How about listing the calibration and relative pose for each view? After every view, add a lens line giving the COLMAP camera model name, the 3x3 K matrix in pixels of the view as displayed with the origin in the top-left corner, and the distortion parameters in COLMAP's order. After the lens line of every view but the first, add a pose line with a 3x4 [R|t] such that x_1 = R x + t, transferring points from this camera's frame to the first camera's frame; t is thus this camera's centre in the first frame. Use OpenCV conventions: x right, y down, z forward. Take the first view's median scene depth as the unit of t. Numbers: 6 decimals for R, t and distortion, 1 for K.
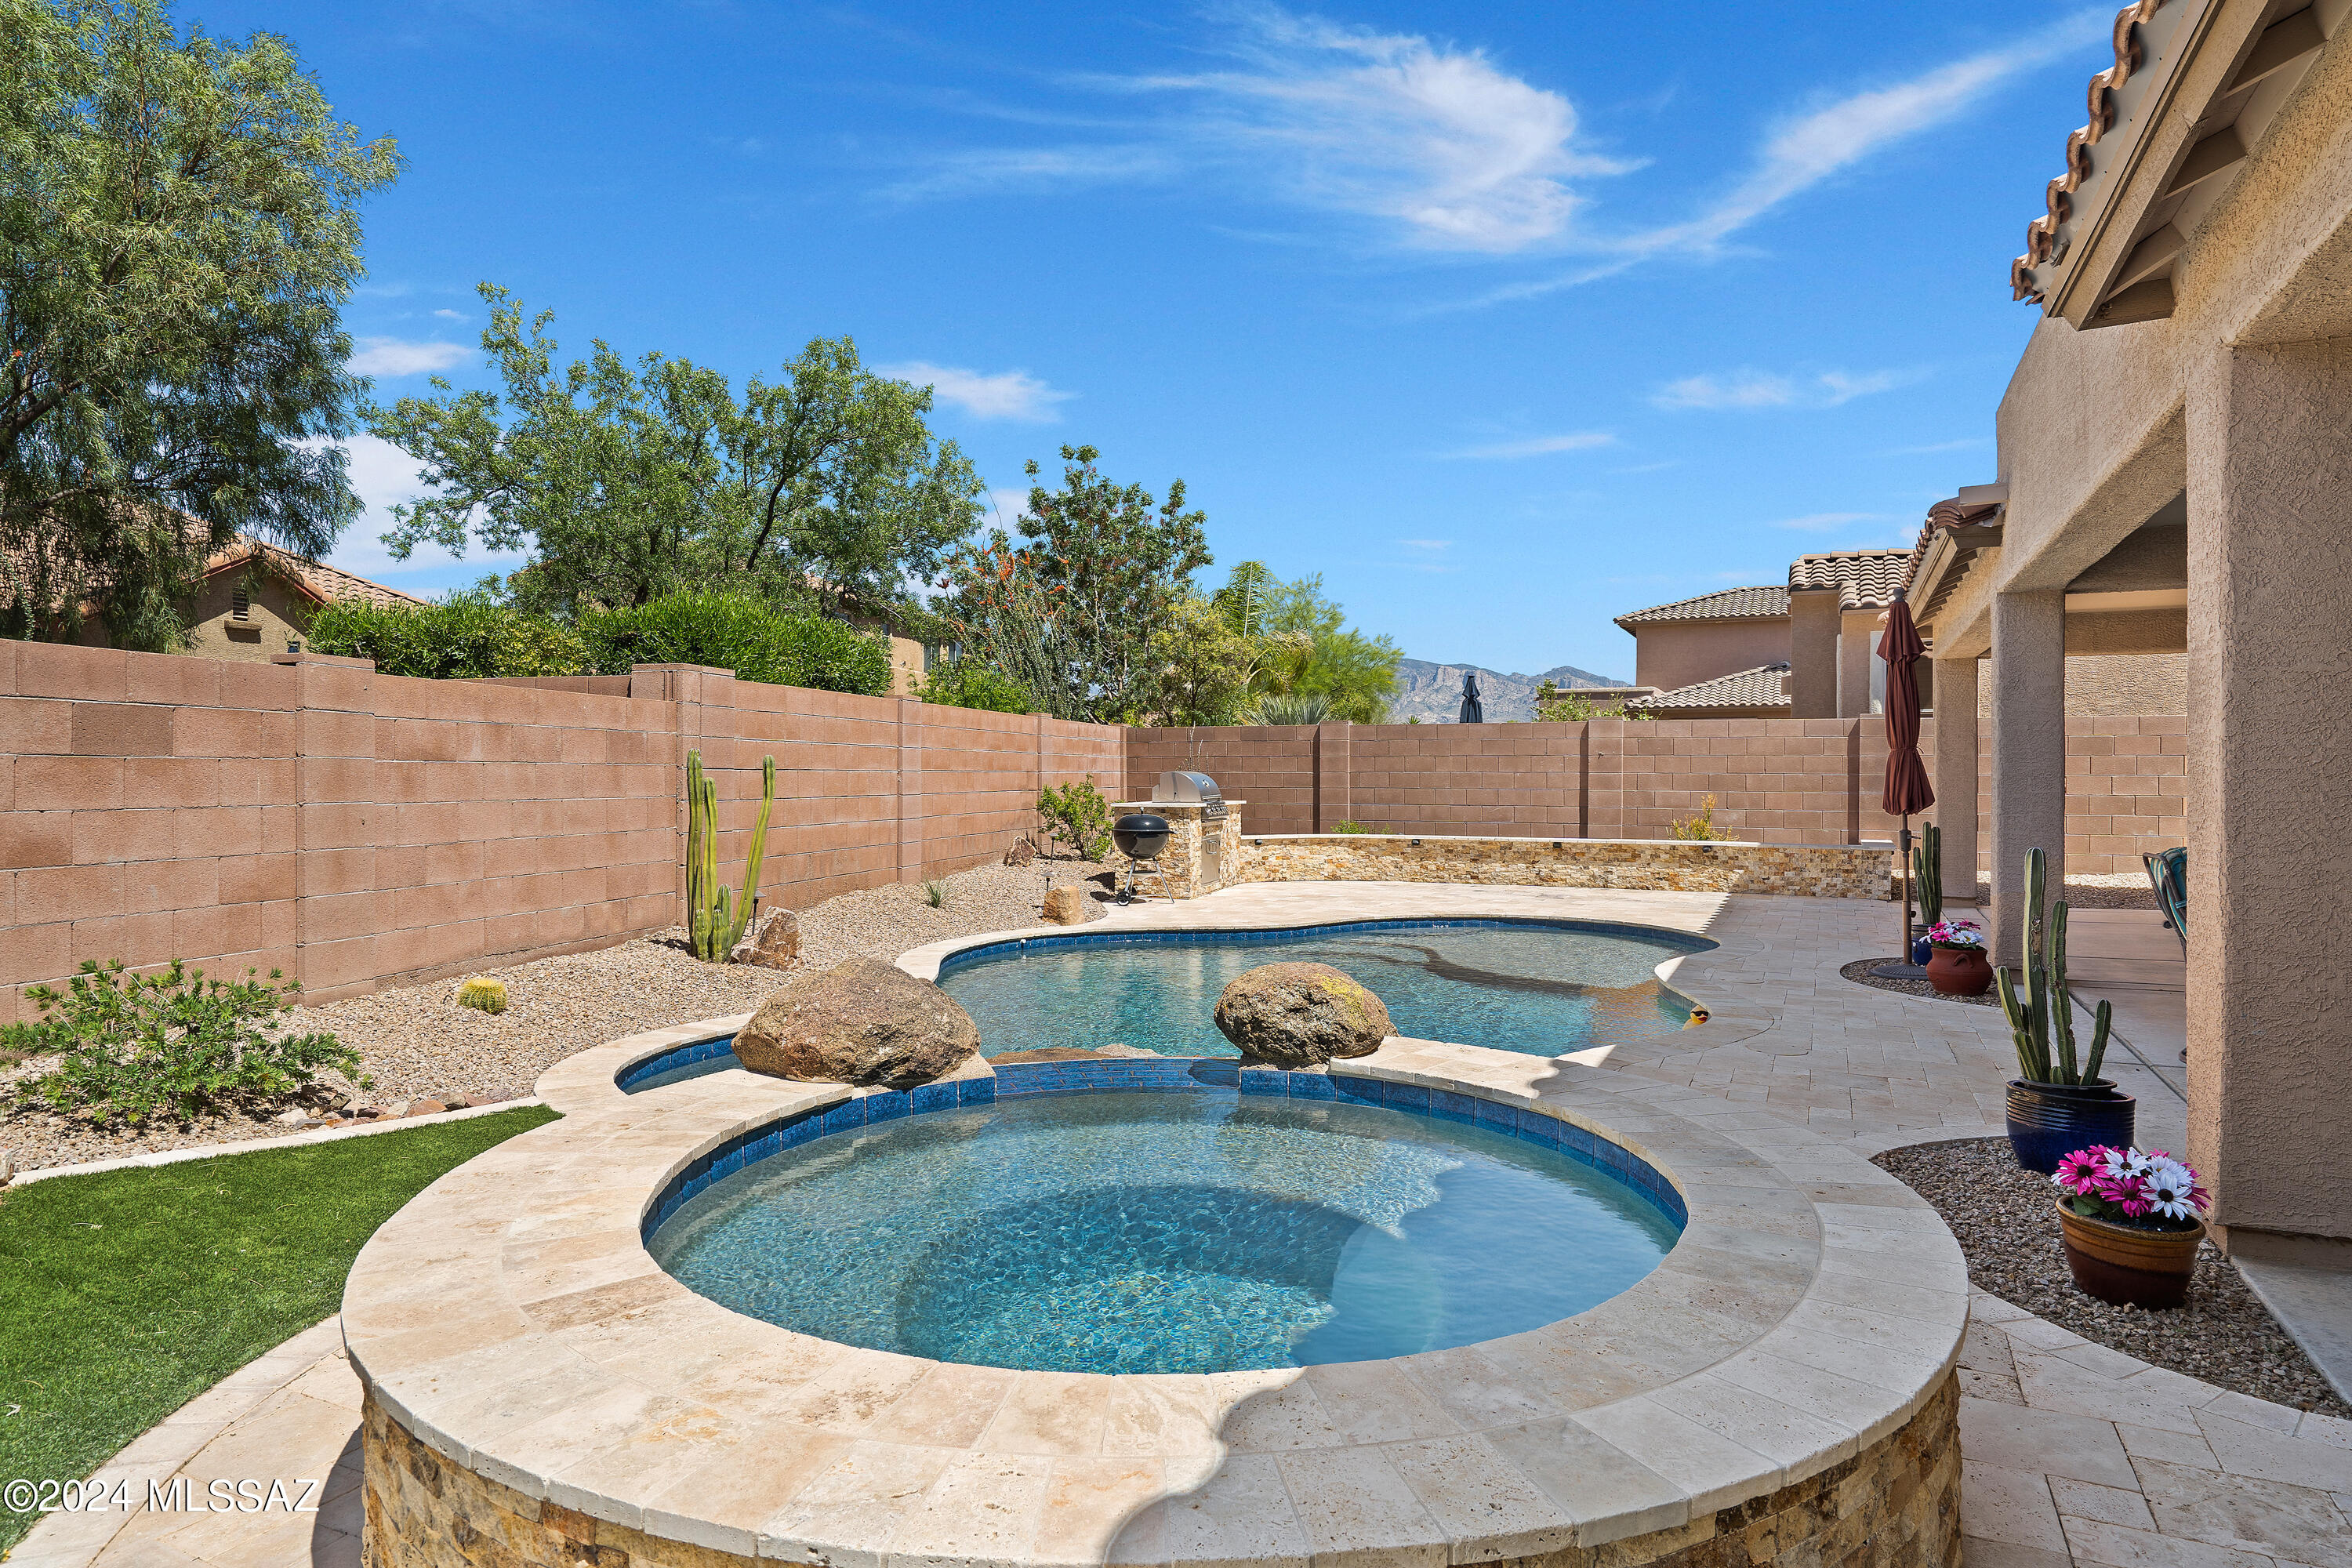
lens RADIAL K [[1370.0, 0, 1183.5], [0, 1370.0, 777.1], [0, 0, 1]] dist [0.002437, 0.002958]
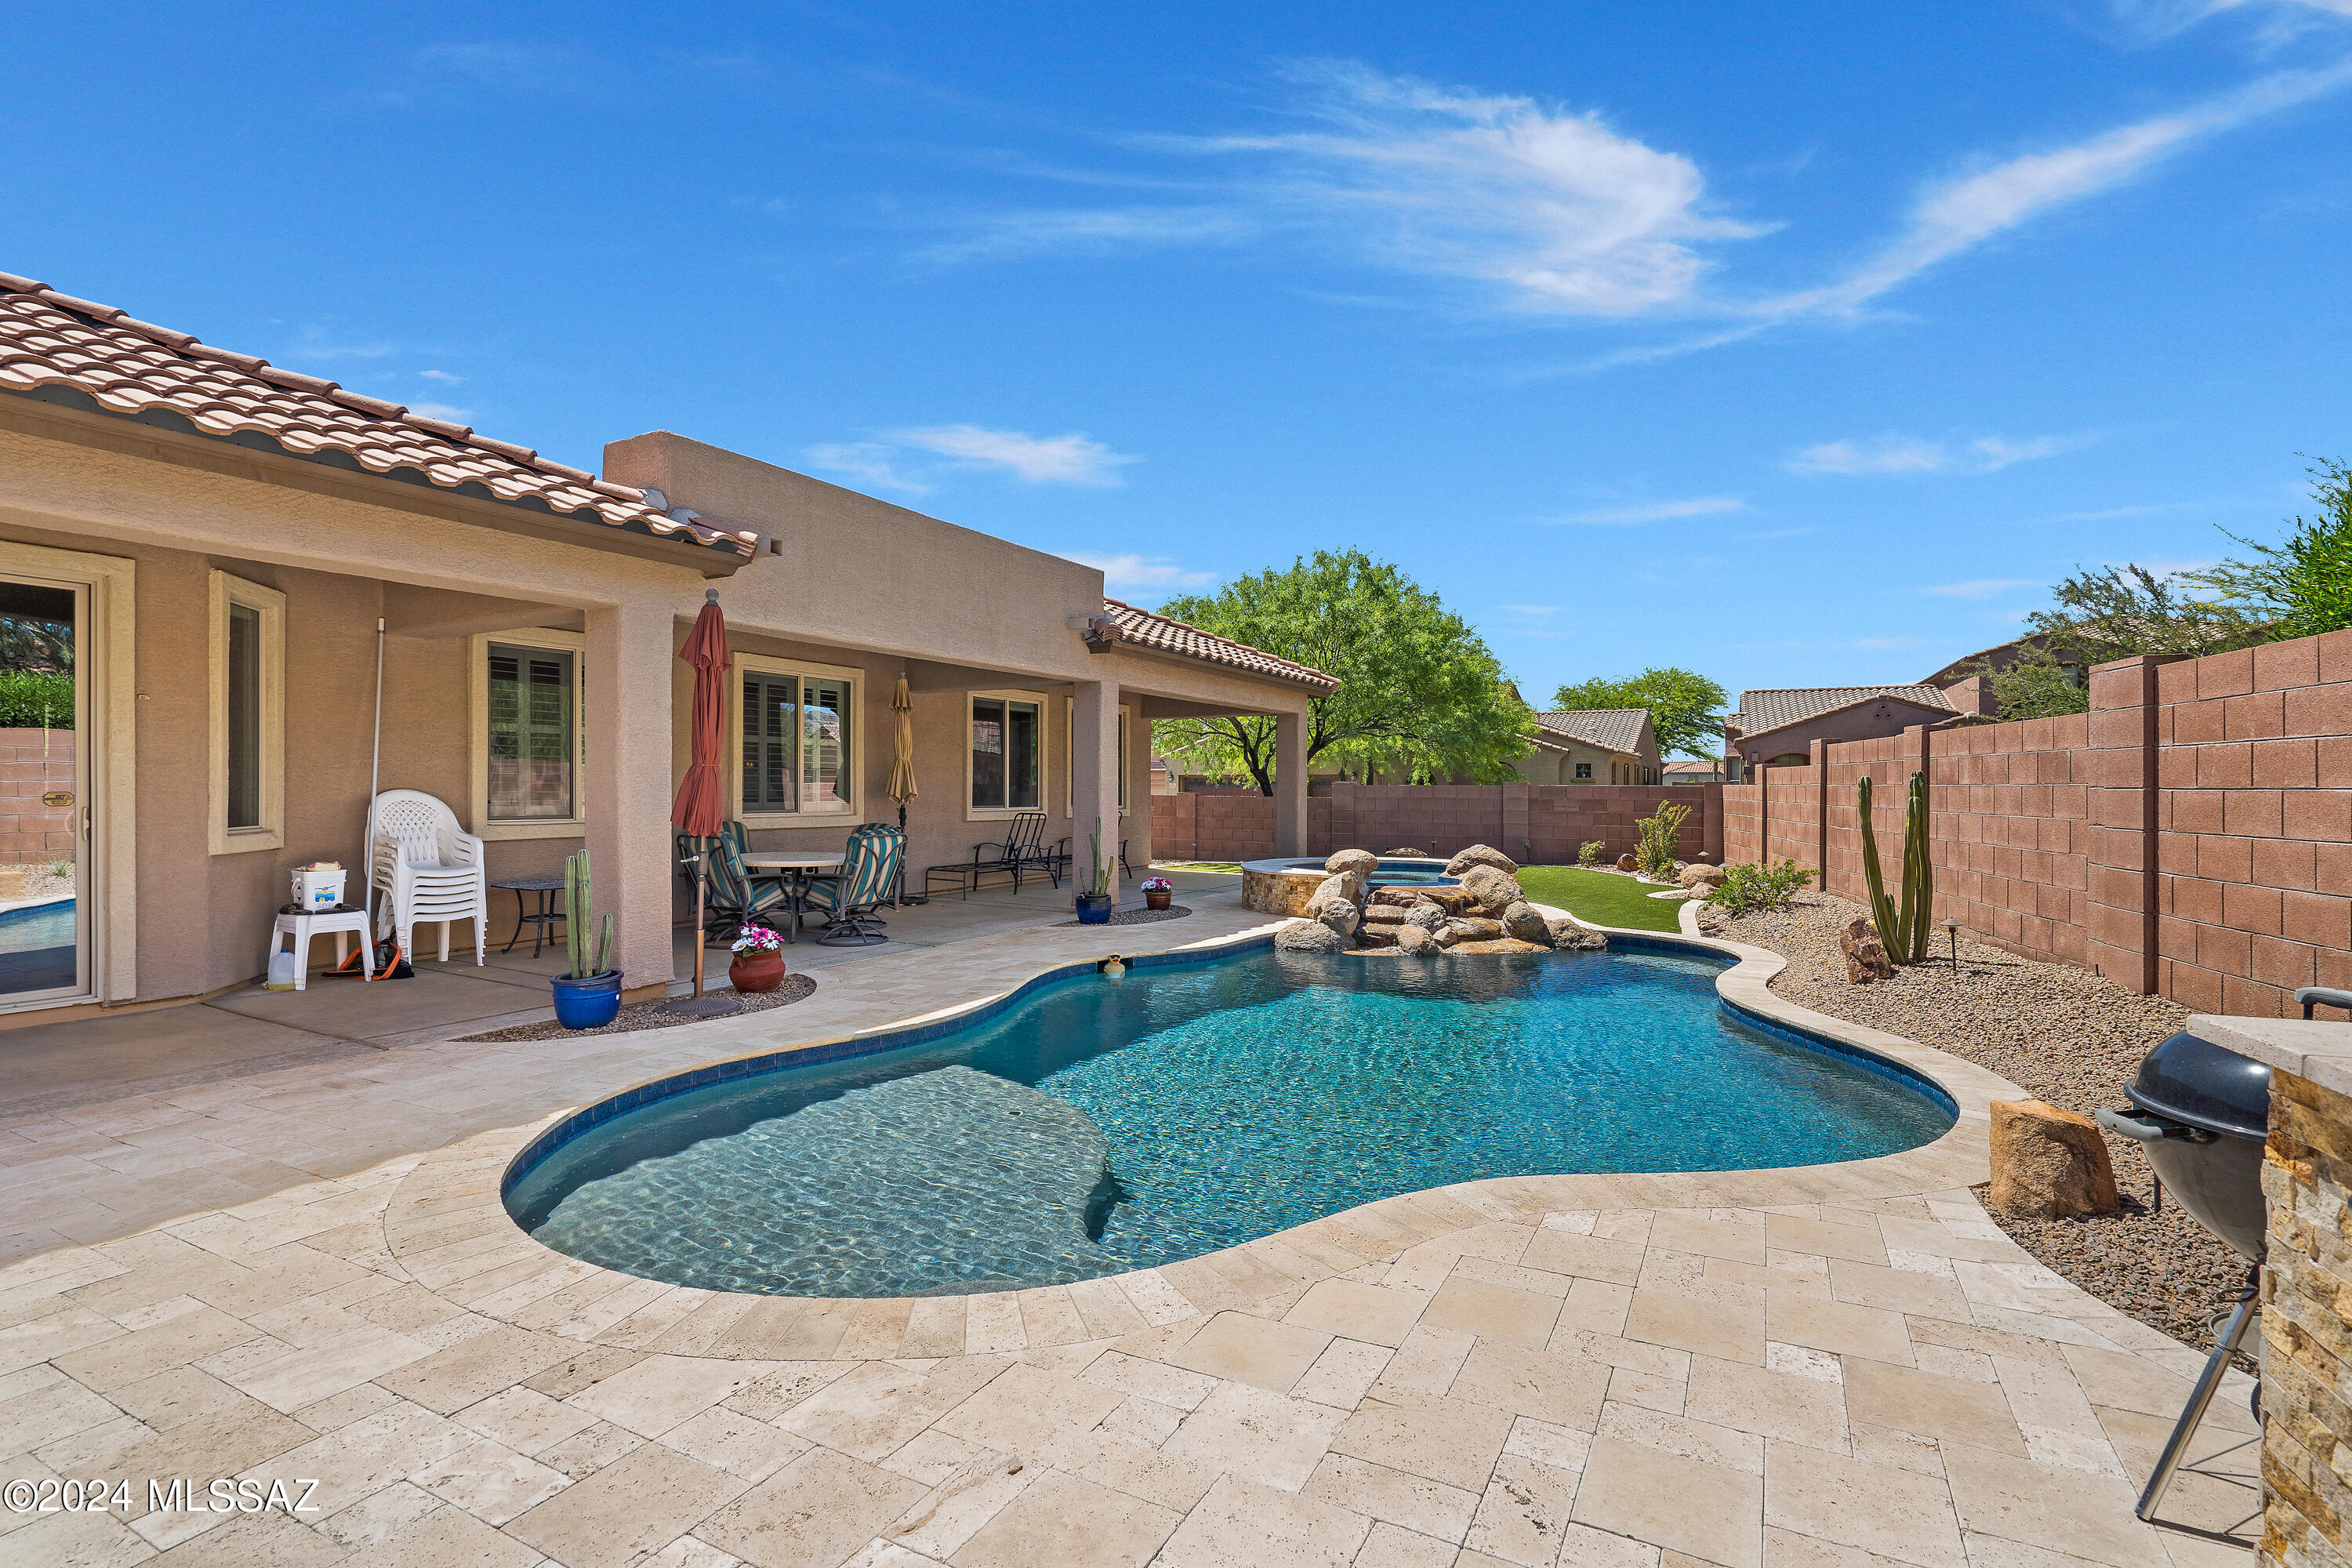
lens RADIAL K [[1077.5, 0, 1183.6], [0, 1077.5, 790.3], [0, 0, 1]] dist [0.004481, 0.000266]
pose [[-0.998188, -0.002118, 0.060143, 0.109341], [-0.001865, 0.999989, 0.004260, -0.004534], [-0.060152, 0.004140, -0.998181, 1.149997]]
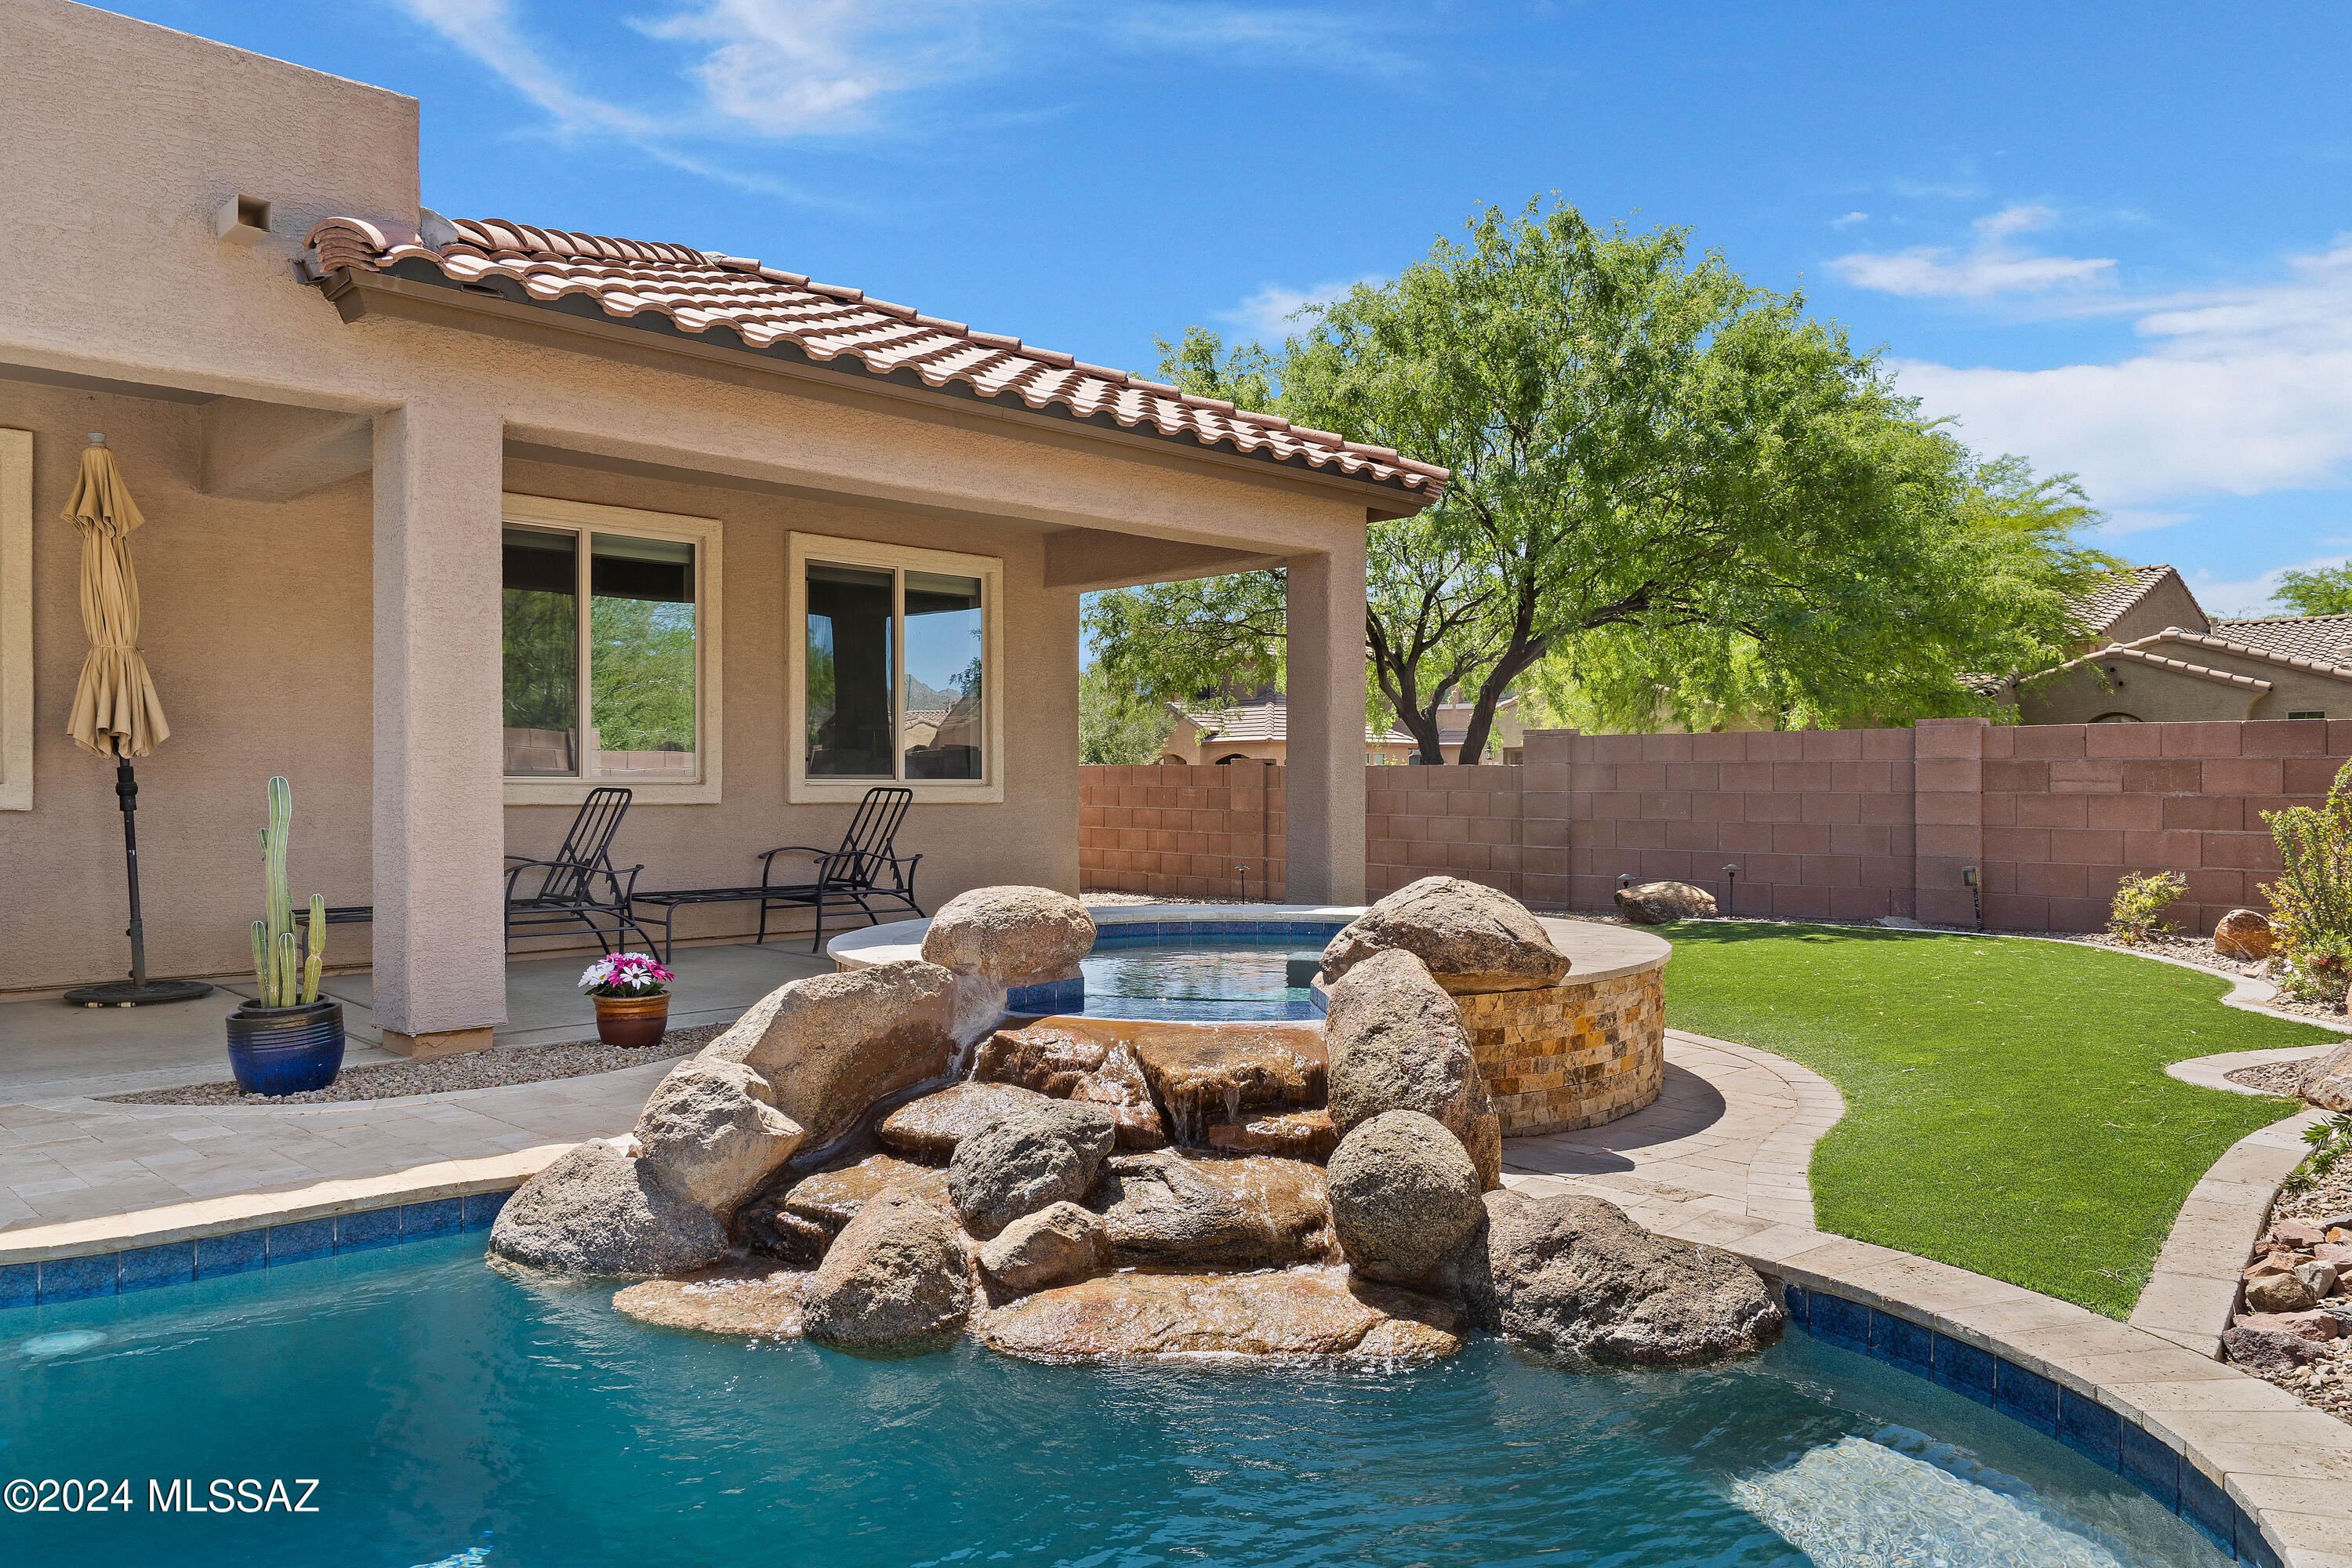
lens RADIAL K [[1574.9, 0, 1176.0], [0, 1574.9, 784.0], [0, 0, 1]] dist [0.002072, 0.000211]
pose [[-0.935547, -0.010509, 0.353045, -0.124477], [-0.006317, 0.999895, 0.013025, 0.012325], [-0.353145, 0.009955, -0.935516, 0.689540]]
